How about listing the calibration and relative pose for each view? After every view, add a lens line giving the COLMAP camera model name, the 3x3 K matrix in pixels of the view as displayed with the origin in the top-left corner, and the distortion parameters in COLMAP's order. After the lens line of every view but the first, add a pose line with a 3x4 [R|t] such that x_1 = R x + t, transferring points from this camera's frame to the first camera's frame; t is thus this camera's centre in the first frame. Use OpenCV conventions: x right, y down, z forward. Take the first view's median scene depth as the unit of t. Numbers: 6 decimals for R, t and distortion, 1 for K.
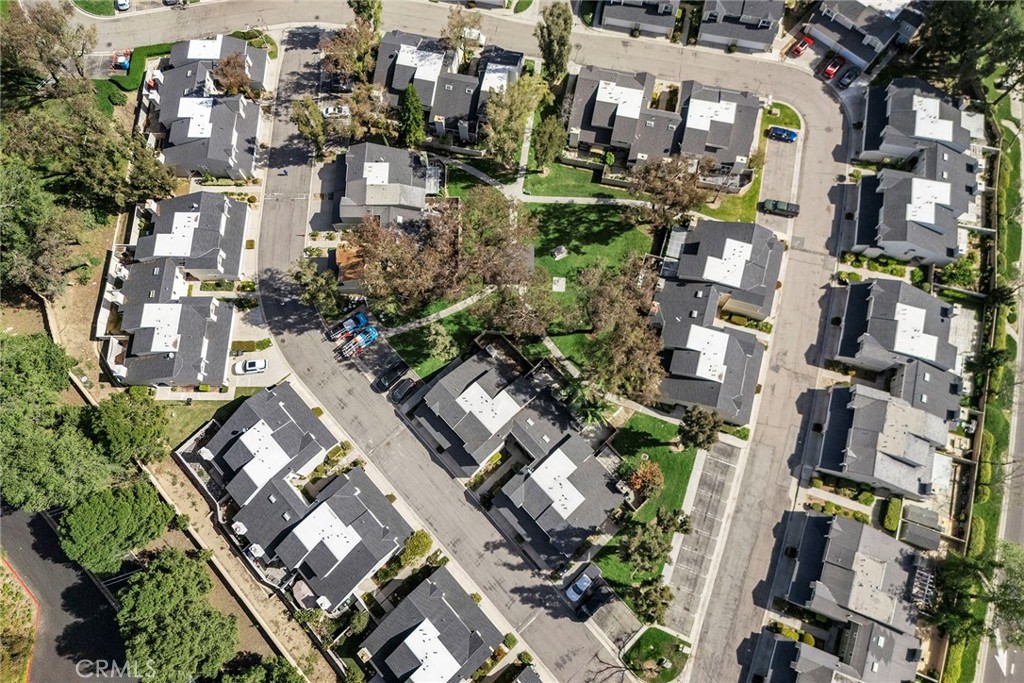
lens RADIAL K [[750.3, 0, 555.7], [0, 750.3, 341.2], [0, 0, 1]] dist [0.025689, -0.027405]
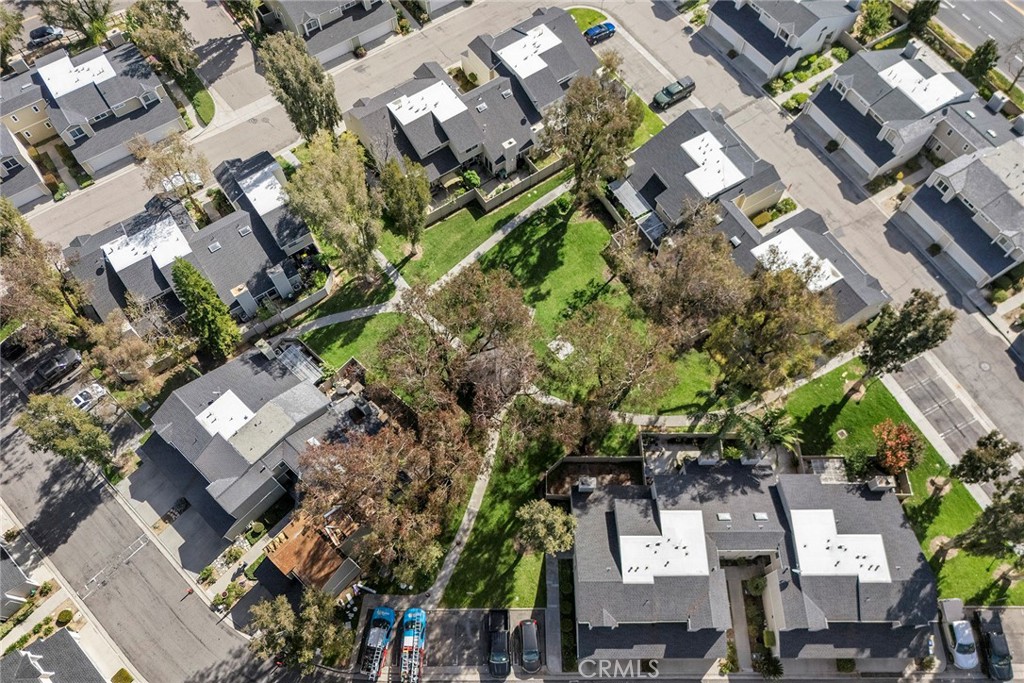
lens RADIAL K [[750.3, 0, 555.7], [0, 750.3, 341.2], [0, 0, 1]] dist [0.025689, -0.027405]
pose [[0.677978, -0.664824, 0.313616, -0.201256], [0.701848, 0.712290, -0.007301, -0.077980], [-0.218531, 0.225060, 0.949522, 0.363414]]
